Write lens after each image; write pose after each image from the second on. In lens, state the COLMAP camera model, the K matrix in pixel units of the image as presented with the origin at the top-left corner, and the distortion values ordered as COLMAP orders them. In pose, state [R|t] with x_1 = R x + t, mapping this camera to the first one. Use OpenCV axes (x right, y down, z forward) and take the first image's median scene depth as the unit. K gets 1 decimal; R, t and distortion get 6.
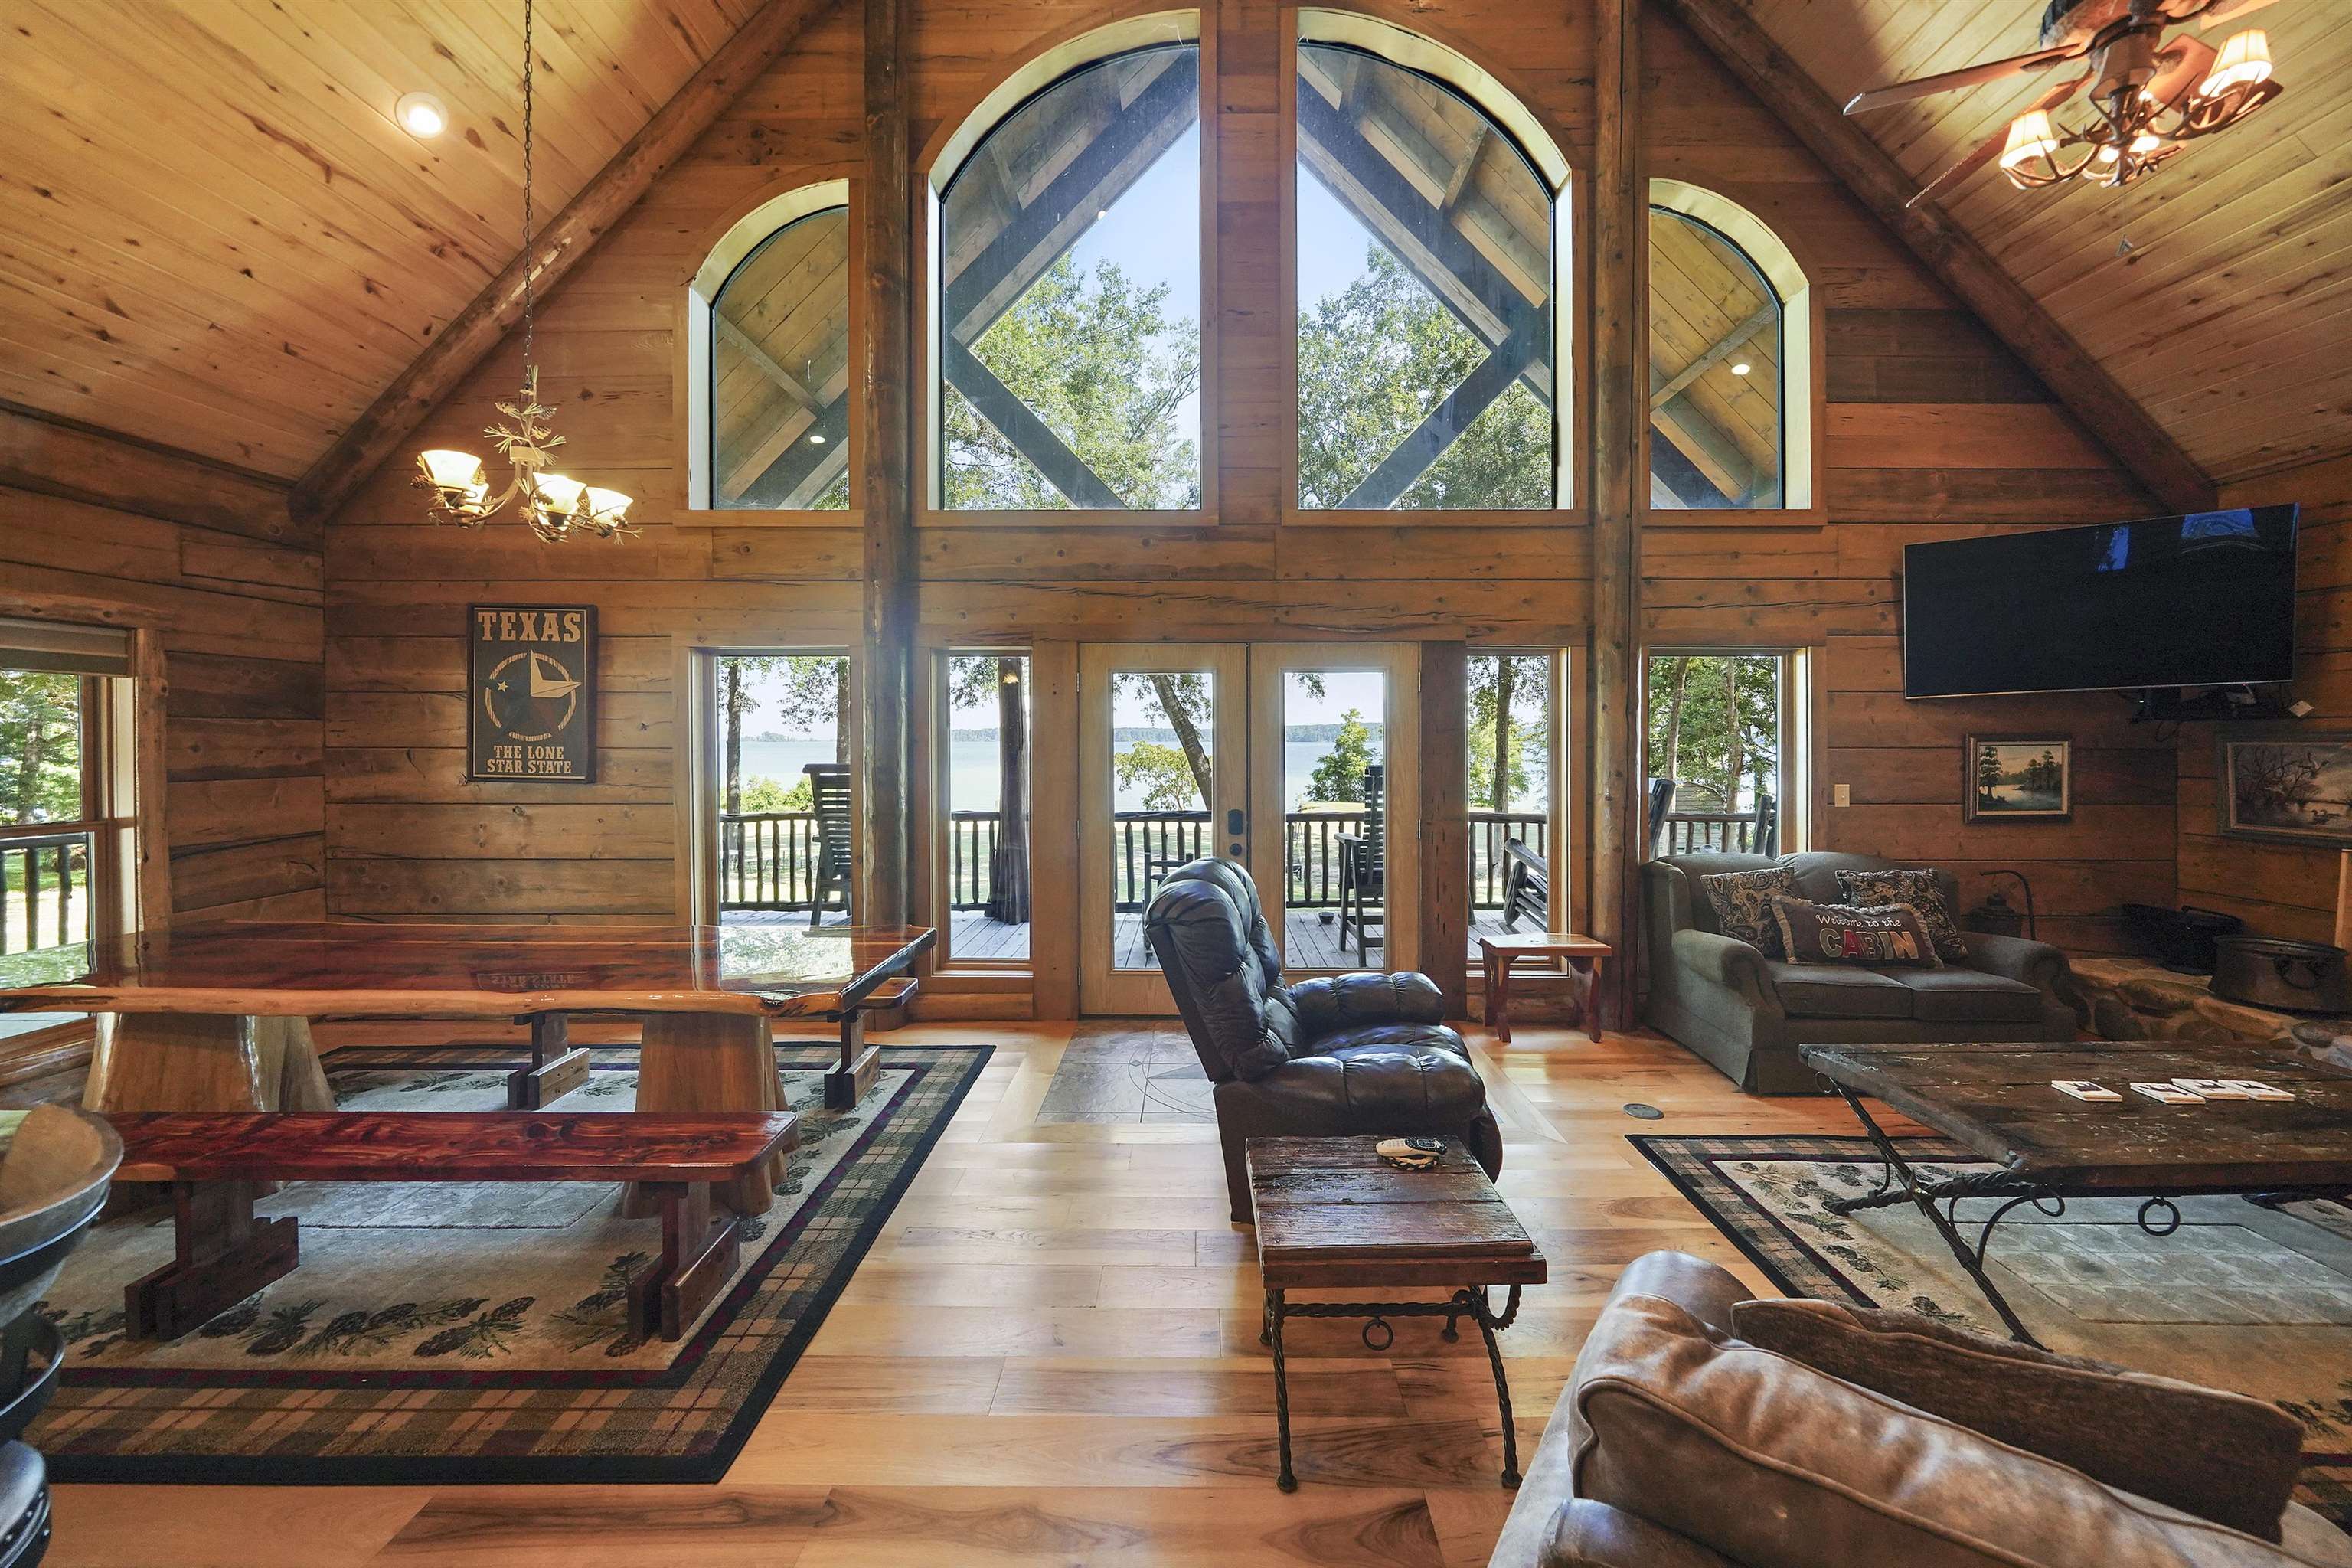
lens RADIAL K [[819.7, 0, 1187.1], [0, 819.7, 750.0], [0, 0, 1]] dist [-0.006400, 0.000275]
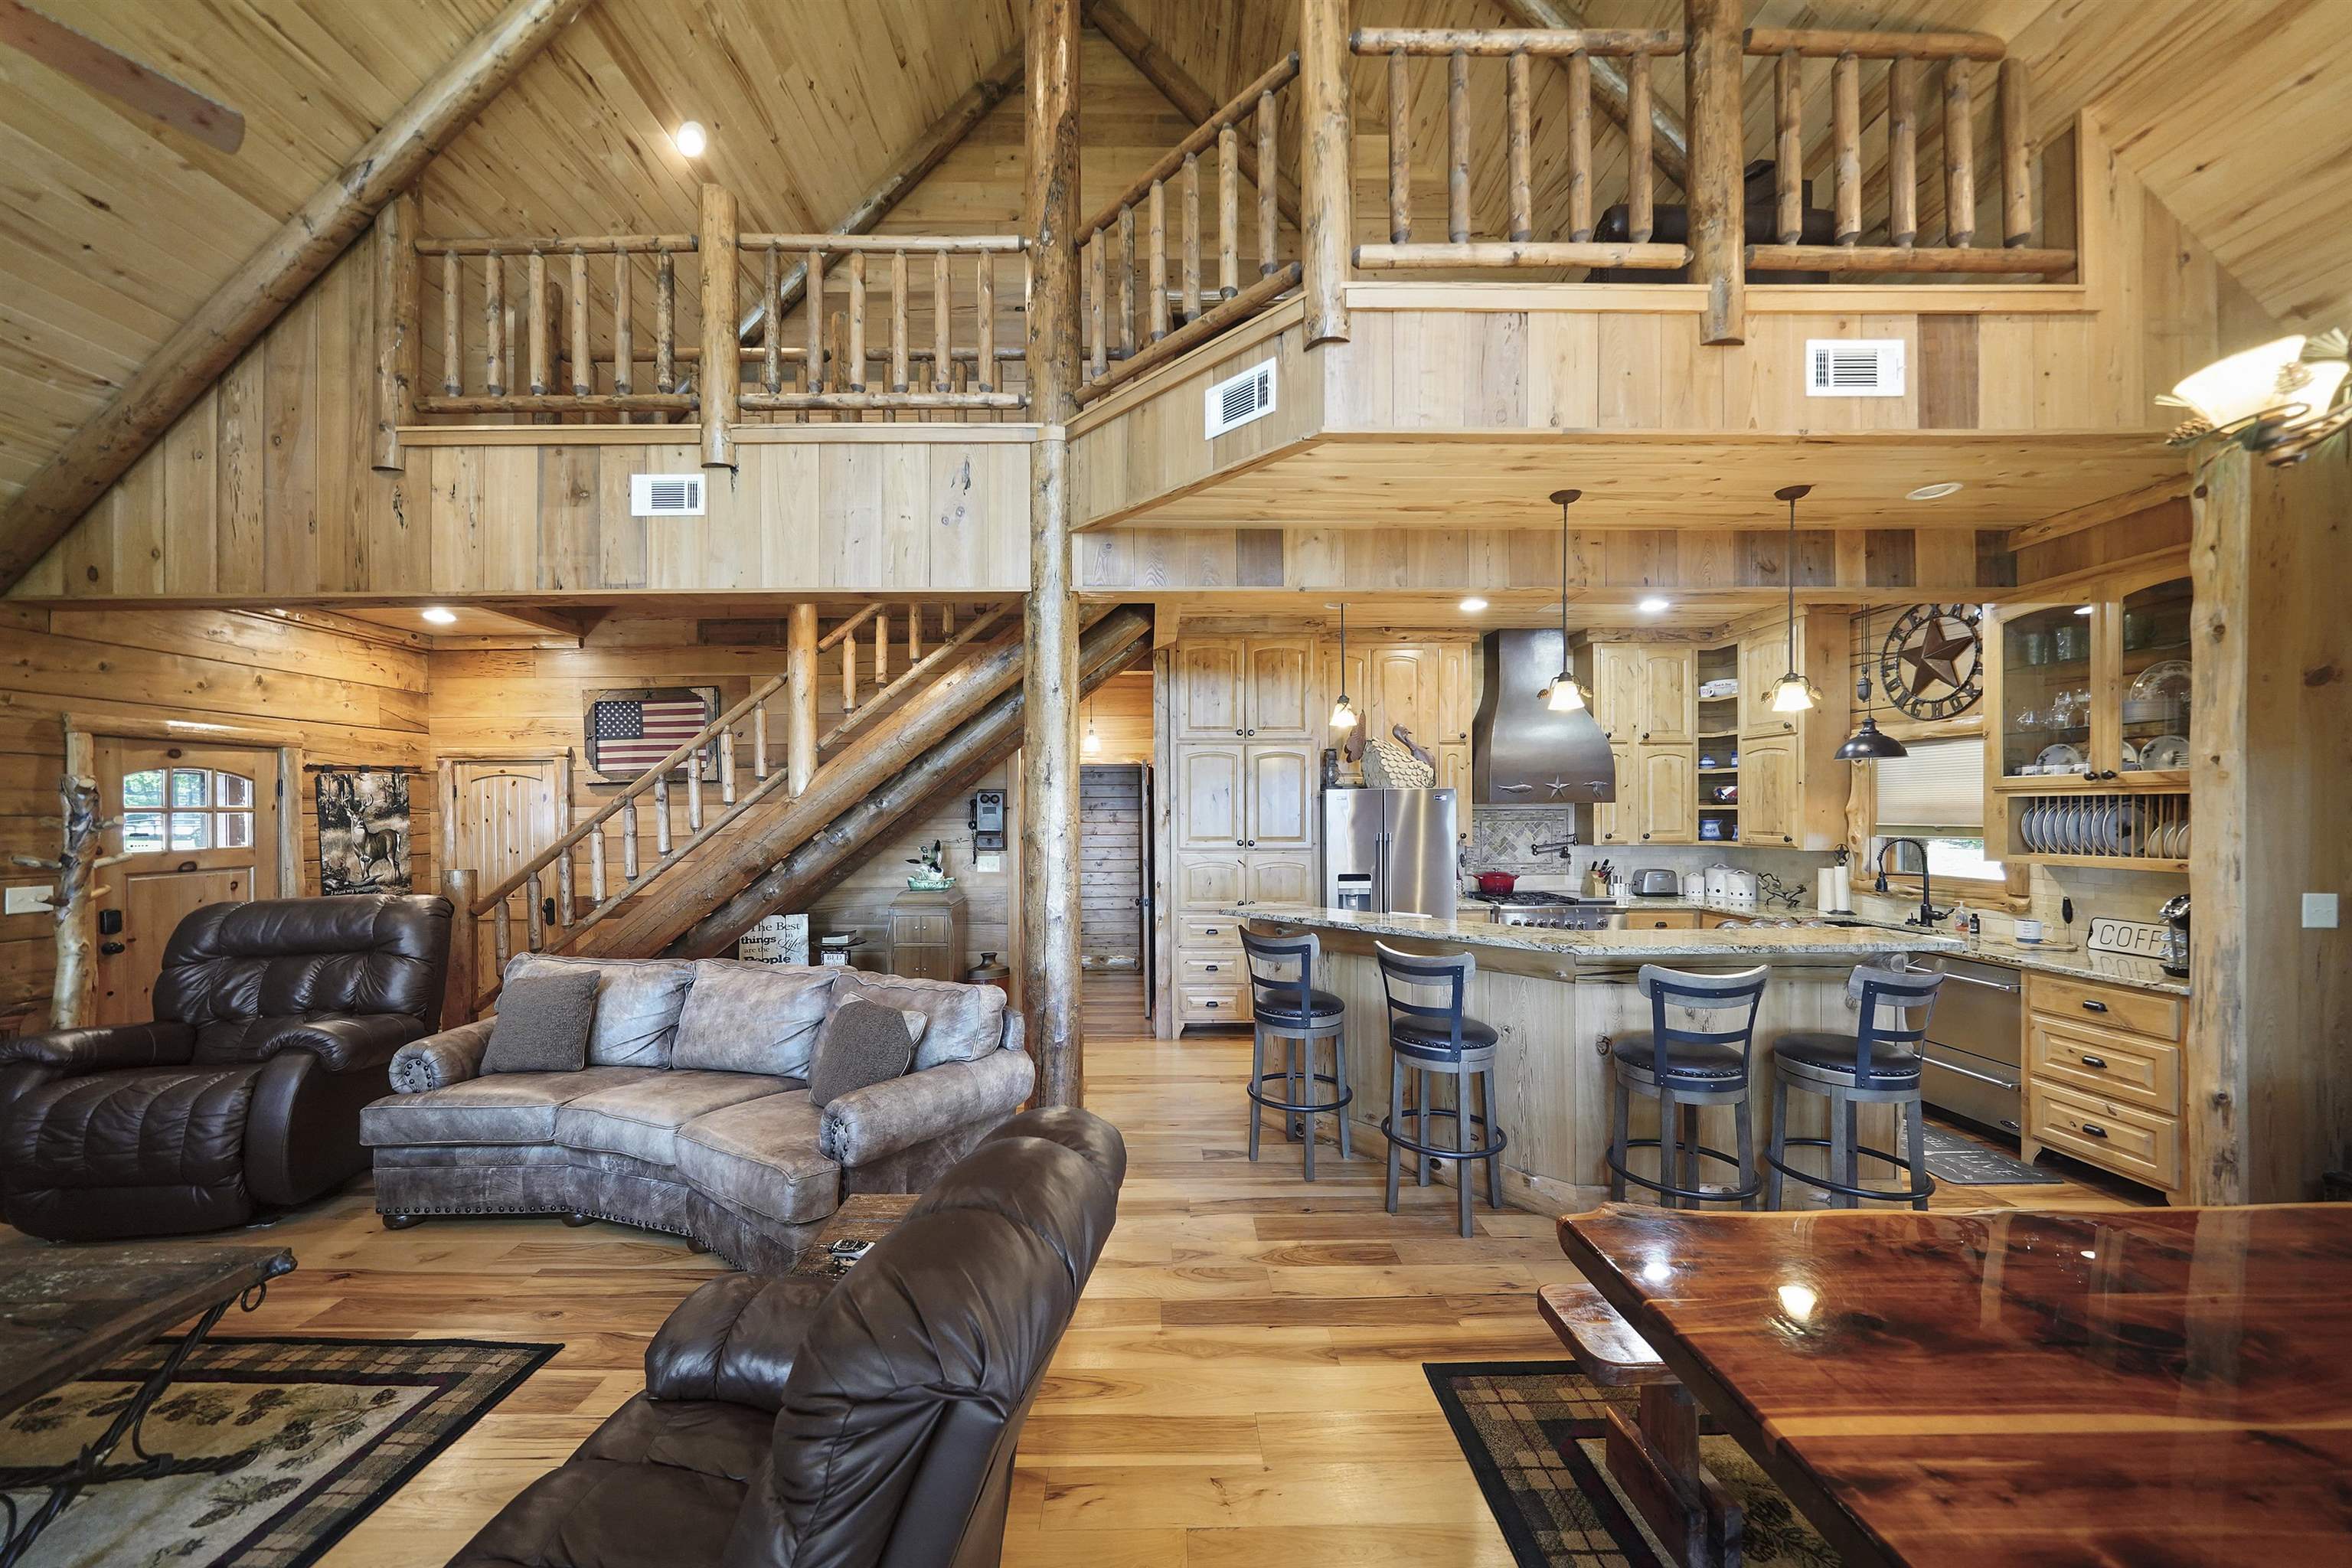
lens RADIAL K [[819.7, 0, 1153.4], [0, 819.7, 807.5], [0, 0, 1]] dist [-0.006400, 0.000275]
pose [[-0.999964, 0.003096, -0.007935, -0.036260], [0.003058, 0.999984, 0.004795, -0.032101], [0.007949, 0.004771, -0.999957, 0.920012]]
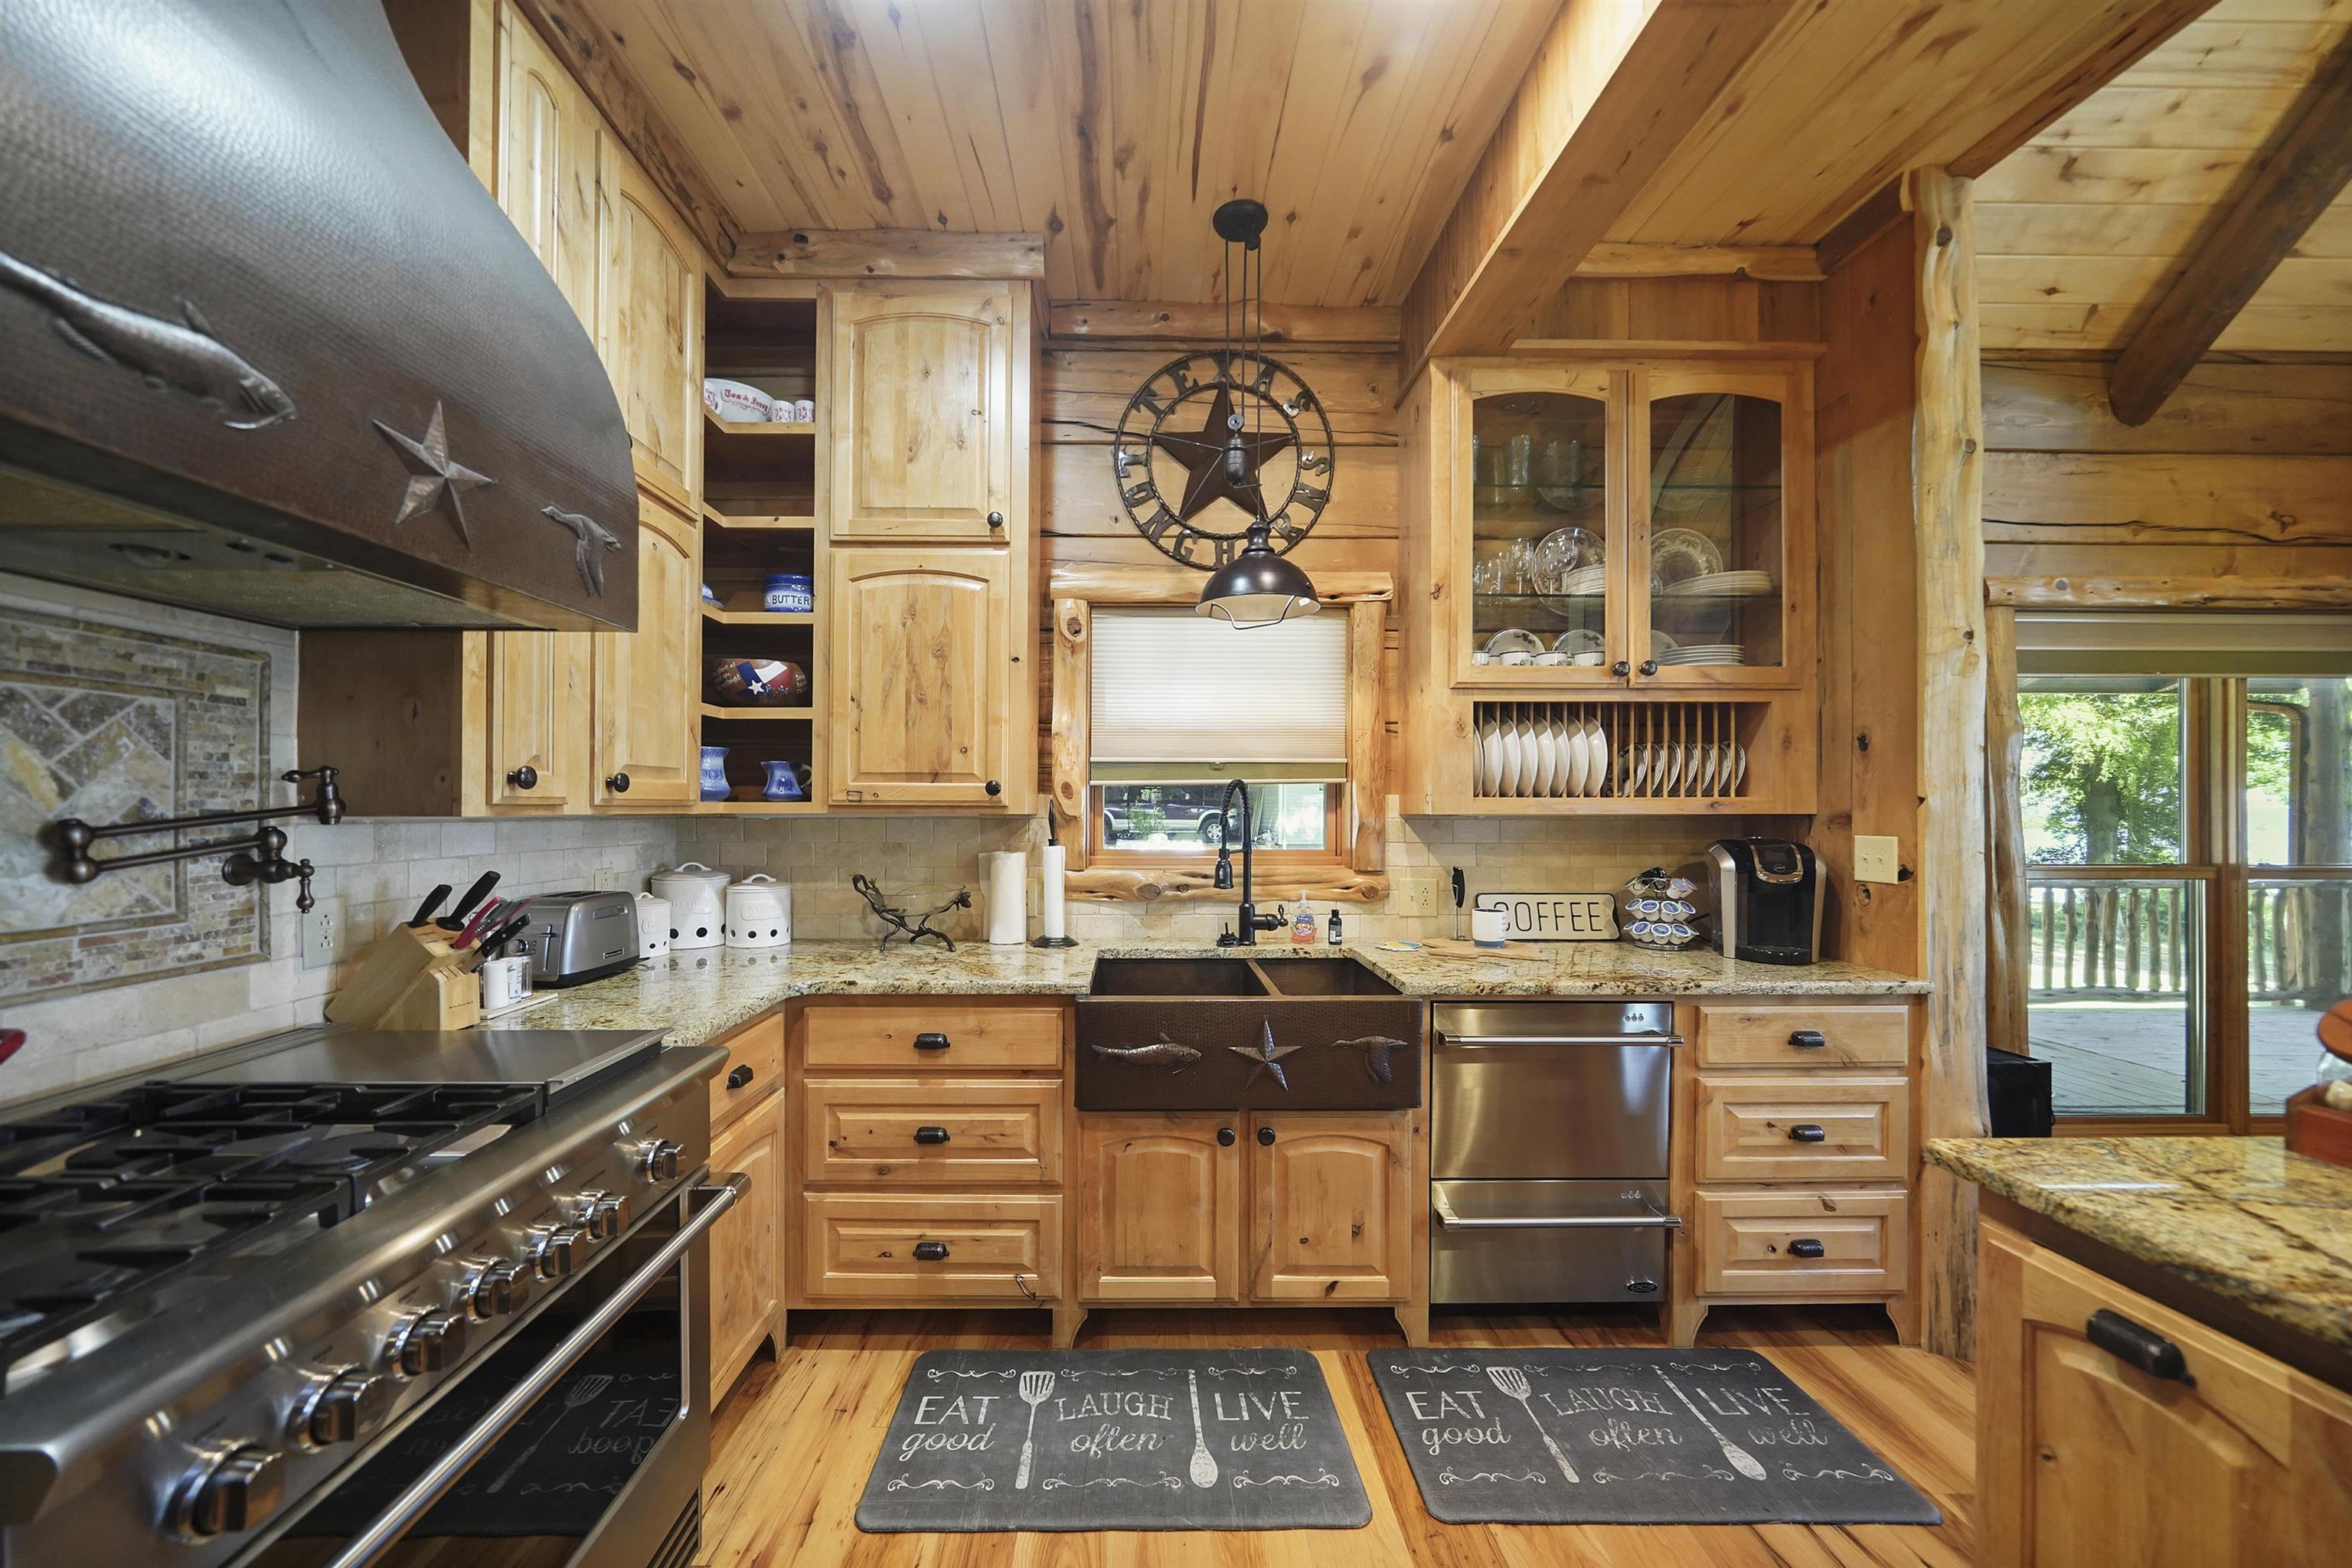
lens RADIAL K [[819.7, 0, 1142.8], [0, 819.7, 813.3], [0, 0, 1]] dist [-0.006400, 0.000275]
pose [[0.018879, 0.006252, -0.999802, -0.480687], [-0.012103, 0.999909, 0.006024, 0.036704], [0.999749, 0.011987, 0.018953, -0.230137]]
